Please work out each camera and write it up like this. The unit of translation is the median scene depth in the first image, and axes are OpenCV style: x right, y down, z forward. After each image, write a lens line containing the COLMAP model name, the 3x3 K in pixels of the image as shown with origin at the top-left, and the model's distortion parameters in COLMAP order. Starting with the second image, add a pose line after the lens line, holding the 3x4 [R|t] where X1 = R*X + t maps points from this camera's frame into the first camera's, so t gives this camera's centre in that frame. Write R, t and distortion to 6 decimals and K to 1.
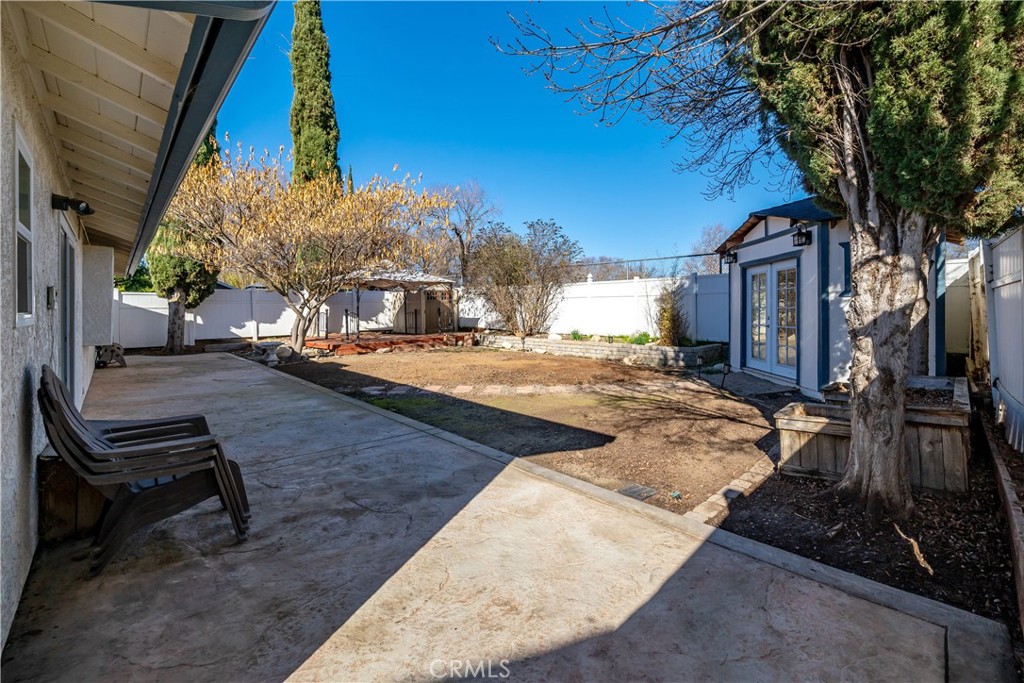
lens RADIAL K [[386.9, 0, 531.5], [0, 386.9, 312.1], [0, 0, 1]] dist [-0.003401, 0.000204]
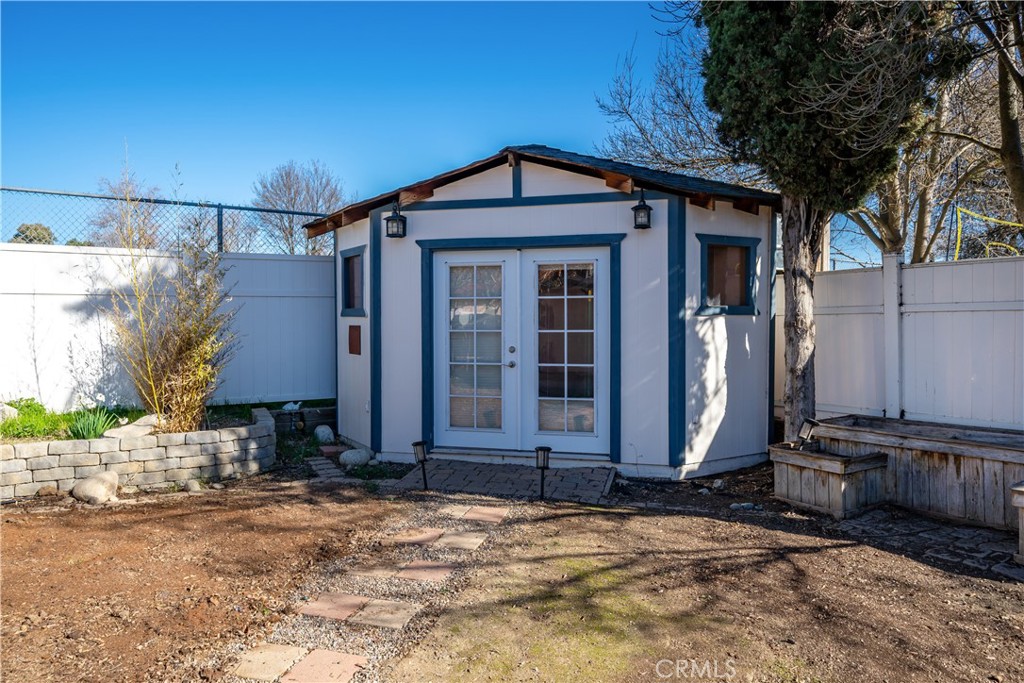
lens RADIAL K [[700.5, 0, 510.5], [0, 700.5, 338.3], [0, 0, 1]] dist [-0.006052, -0.000497]
pose [[0.270541, -0.017869, 0.962543, -0.155742], [0.006901, 0.999838, 0.016621, -0.007961], [-0.962684, 0.002146, 0.270621, 0.348531]]
